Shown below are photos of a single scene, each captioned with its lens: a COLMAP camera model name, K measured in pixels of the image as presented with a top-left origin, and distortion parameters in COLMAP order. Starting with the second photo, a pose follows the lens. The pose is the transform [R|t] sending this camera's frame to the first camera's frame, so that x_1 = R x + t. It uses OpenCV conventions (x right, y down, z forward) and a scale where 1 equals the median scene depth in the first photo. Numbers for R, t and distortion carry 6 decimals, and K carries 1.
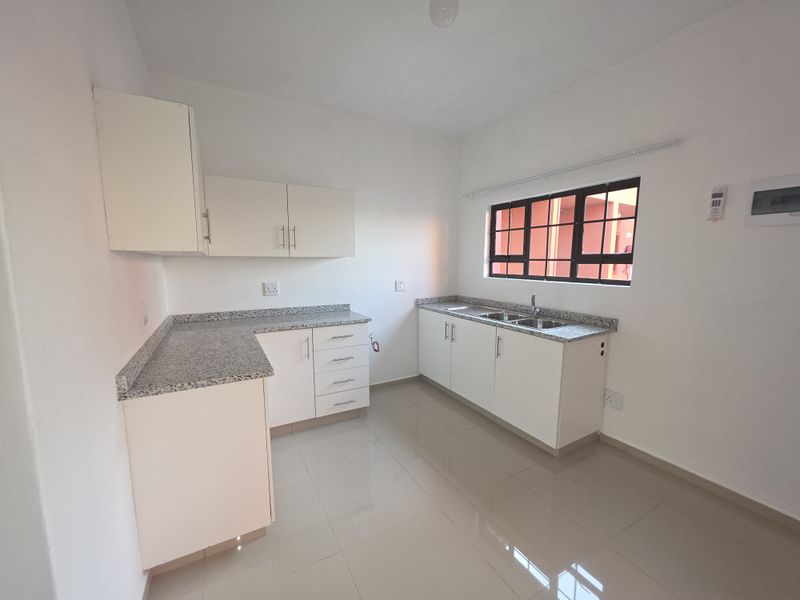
lens RADIAL K [[325.5, 0, 394.3], [0, 325.5, 300.6], [0, 0, 1]] dist [-0.000307, -0.000078]
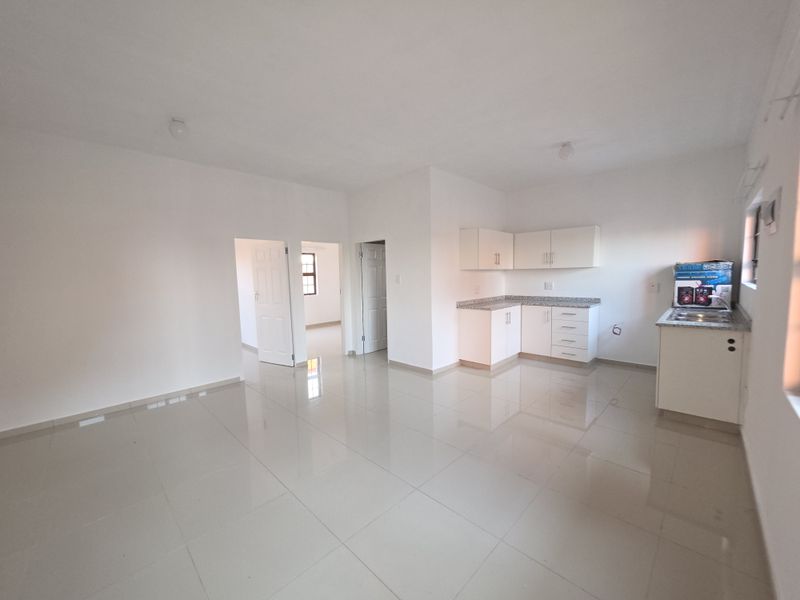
lens RADIAL K [[325.5, 0, 394.3], [0, 325.5, 300.6], [0, 0, 1]] dist [-0.000307, -0.000078]
pose [[0.278965, 0.069244, -0.957802, 1.227107], [-0.099790, 0.994087, 0.042802, 0.059938], [0.955102, 0.083639, 0.284225, -0.373614]]
